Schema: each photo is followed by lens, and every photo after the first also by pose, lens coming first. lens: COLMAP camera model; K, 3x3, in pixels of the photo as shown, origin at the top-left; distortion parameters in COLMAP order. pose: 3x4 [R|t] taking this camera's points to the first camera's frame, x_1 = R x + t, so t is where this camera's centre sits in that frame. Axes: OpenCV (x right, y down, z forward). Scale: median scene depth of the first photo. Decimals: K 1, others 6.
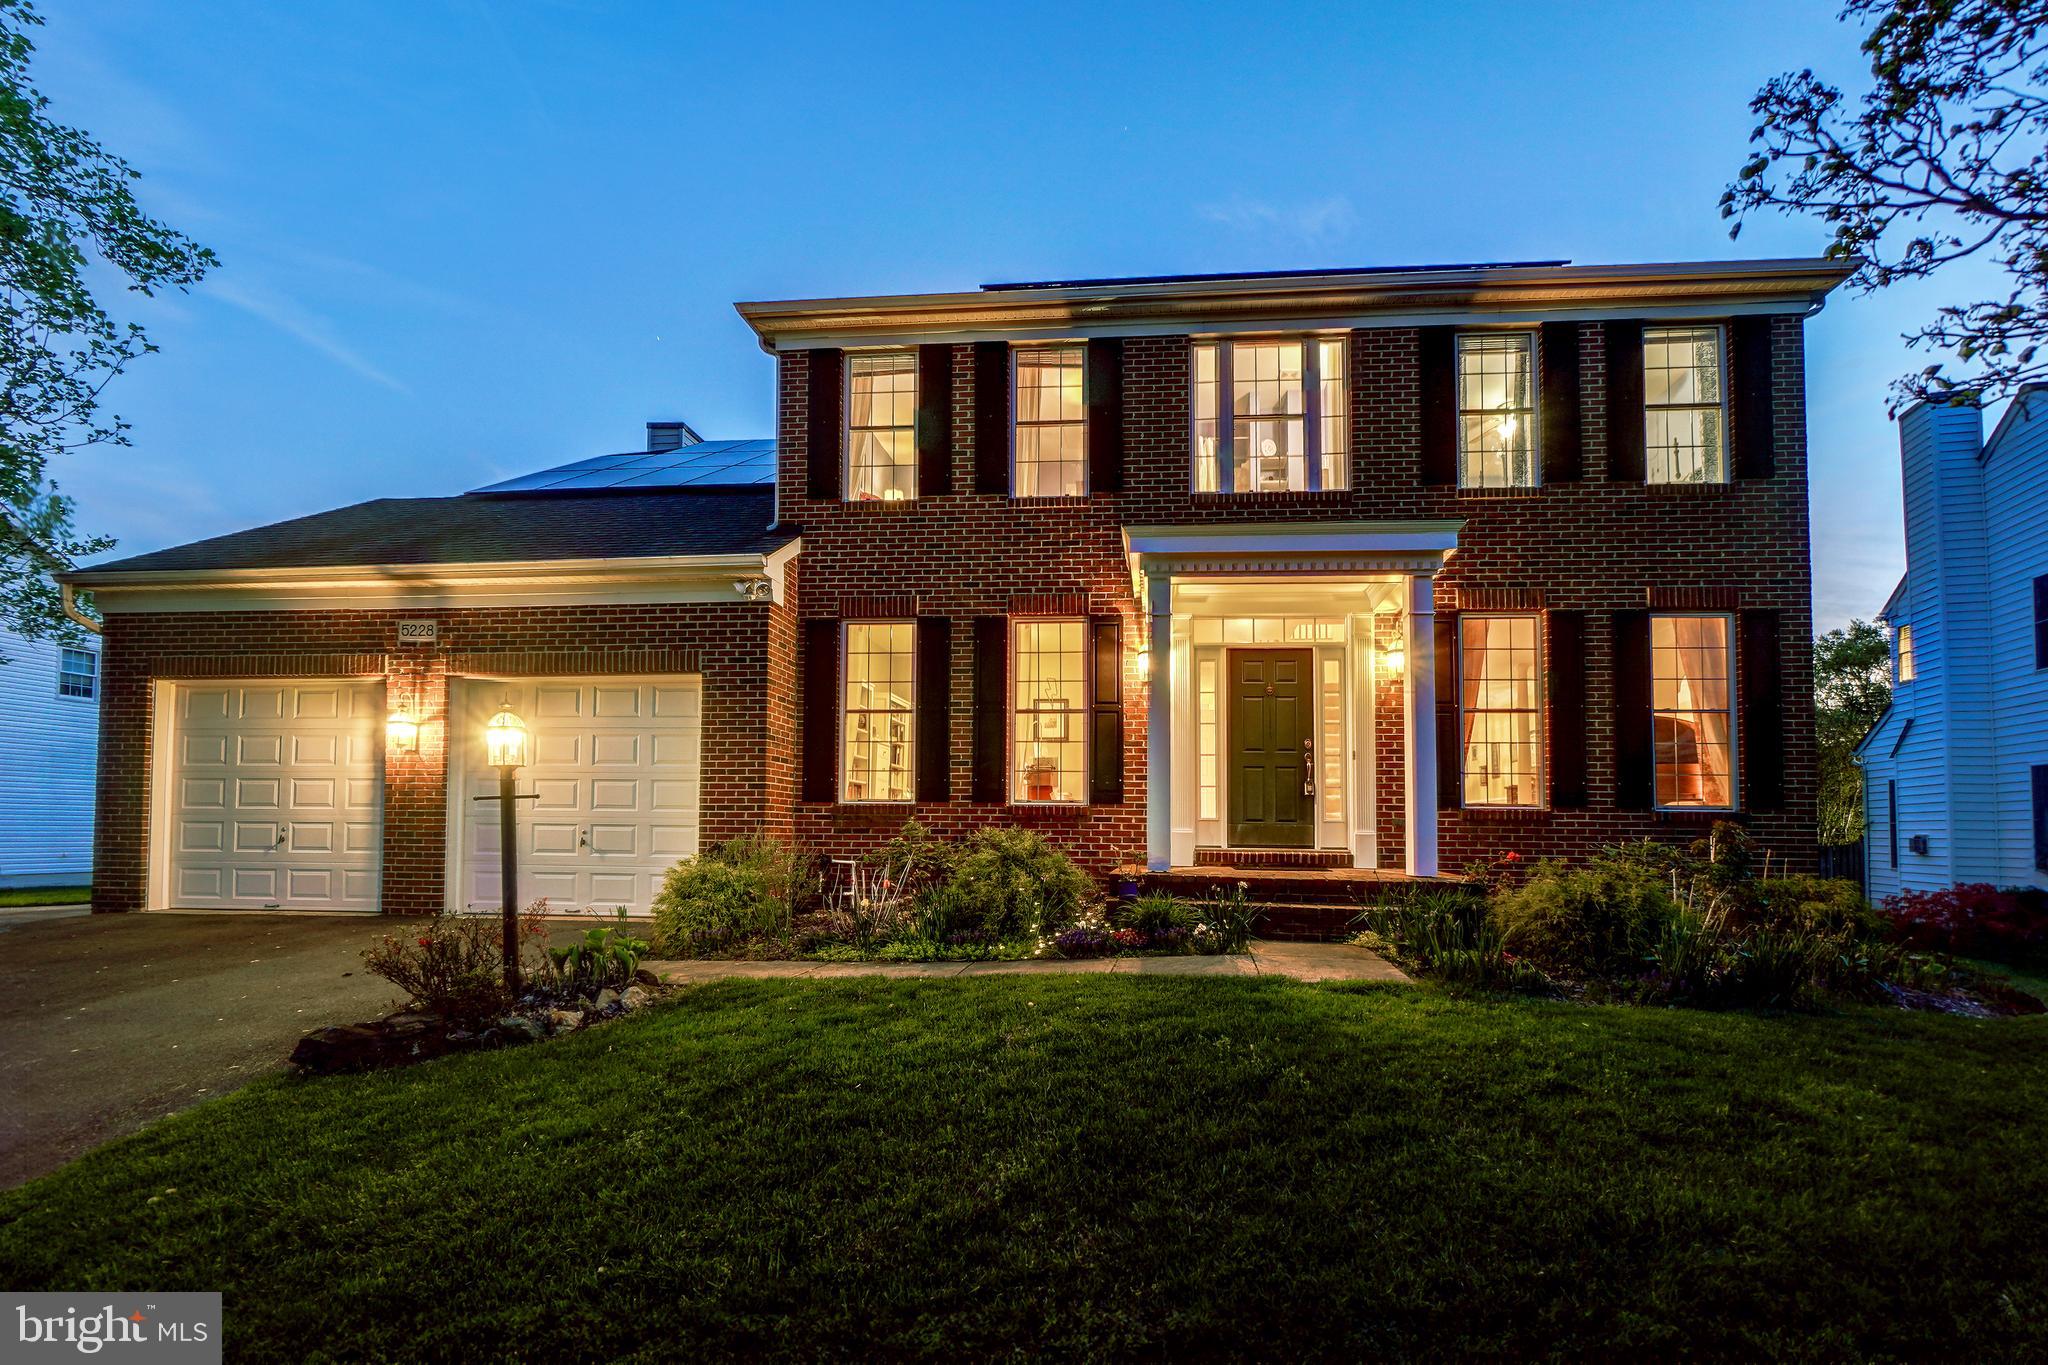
lens RADIAL K [[890.3, 0, 986.8], [0, 890.3, 644.8], [0, 0, 1]] dist [0.033678, -0.000412]
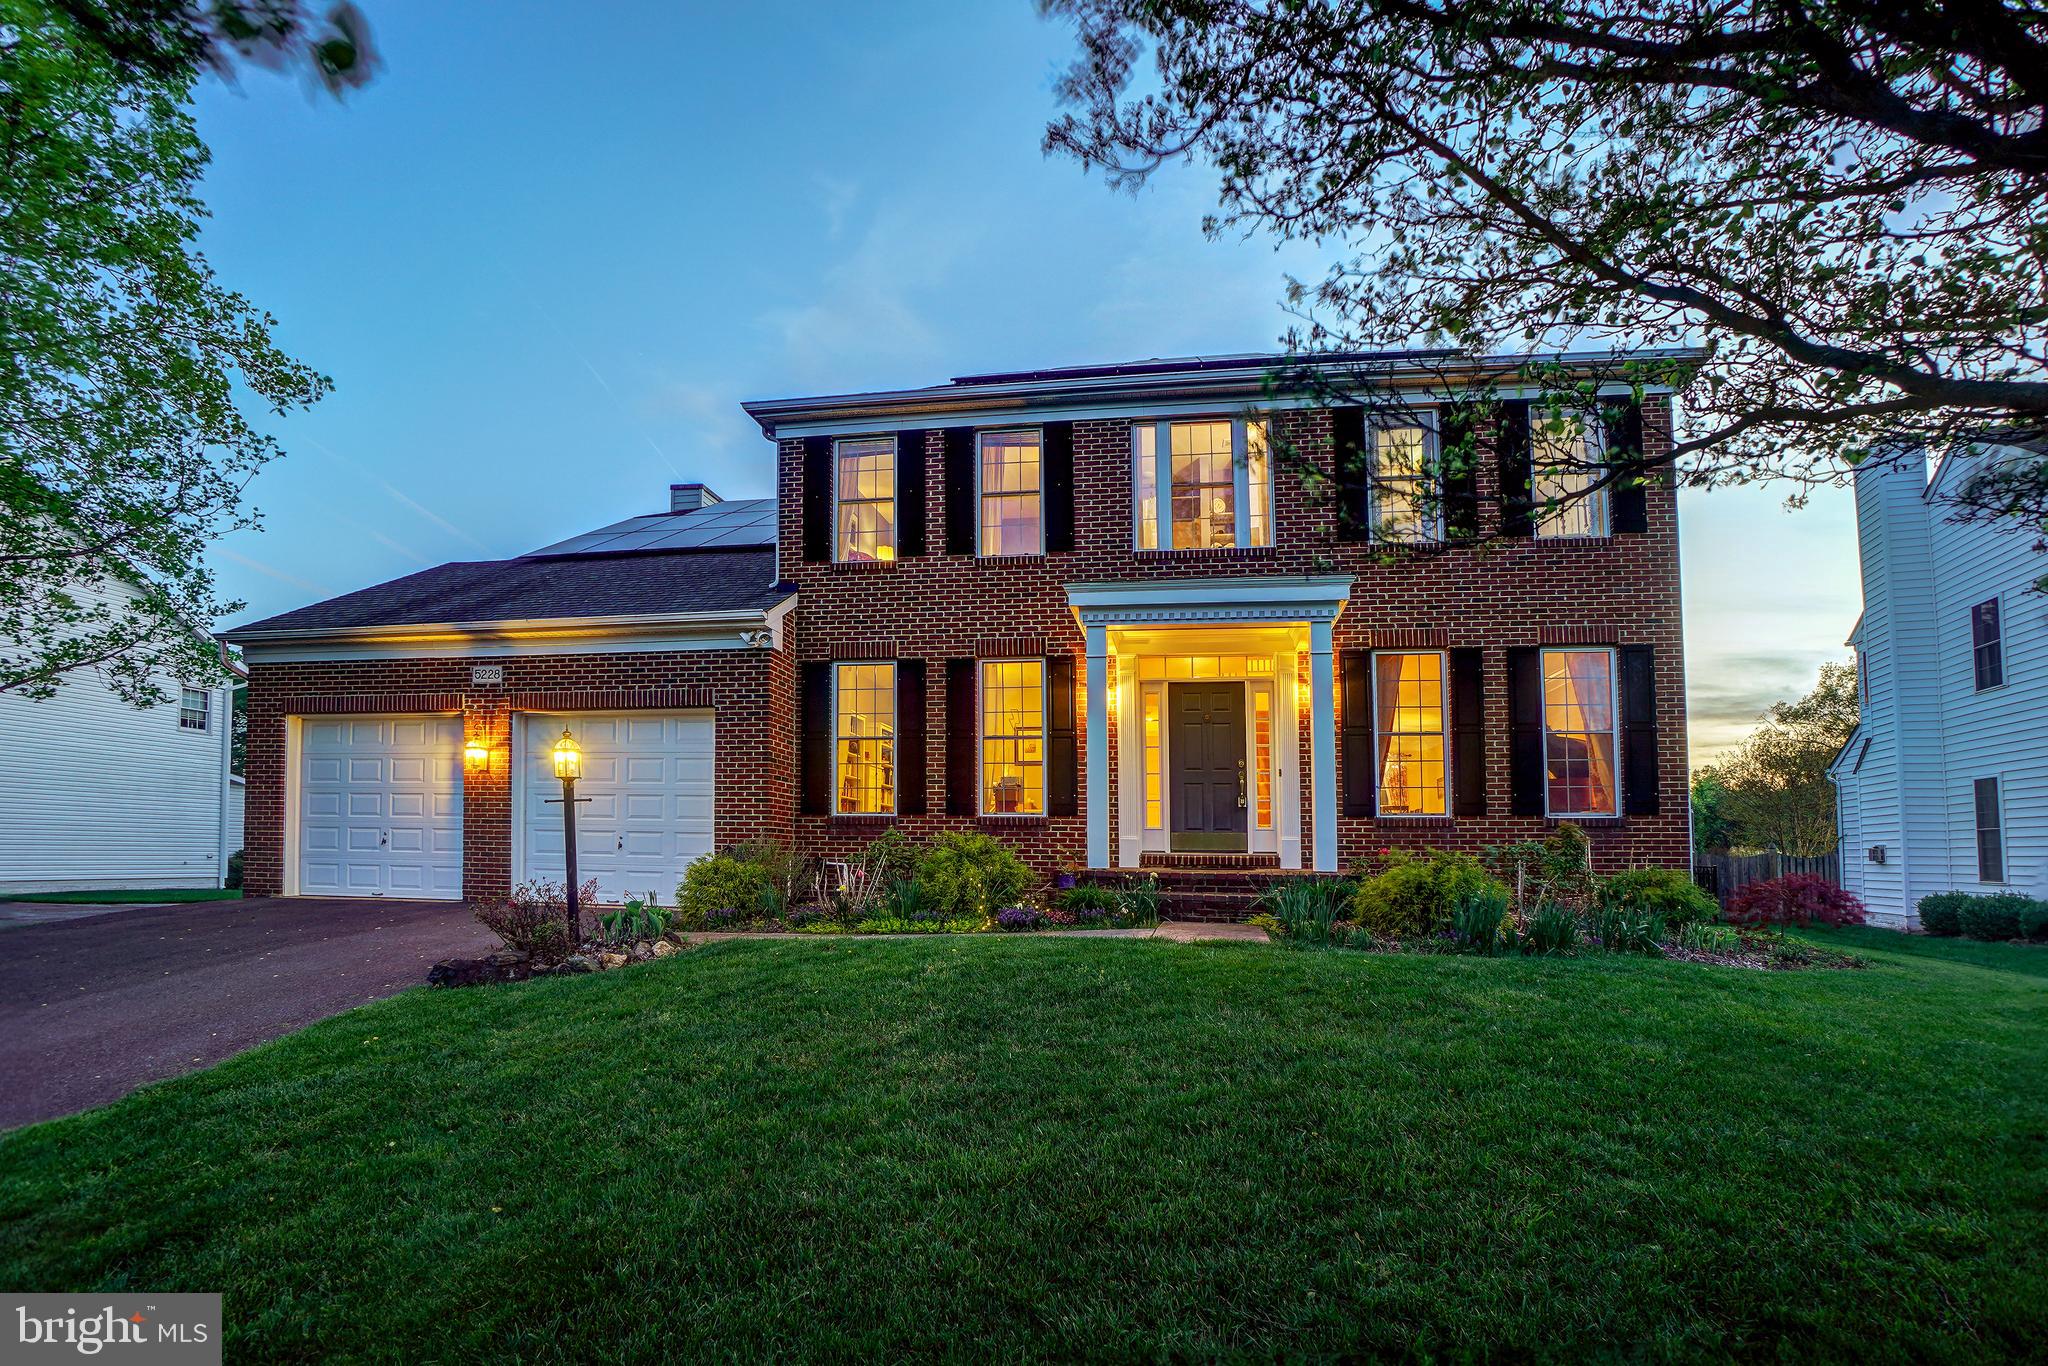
lens RADIAL K [[877.1, 0, 1024.0], [0, 877.1, 683.0], [0, 0, 1]] dist [-0.000793, 0.000169]
pose [[0.999828, -0.005951, 0.017563, 0.074026], [0.005763, 0.999926, 0.010750, -0.010903], [-0.017626, -0.010647, 0.999788, -0.184161]]
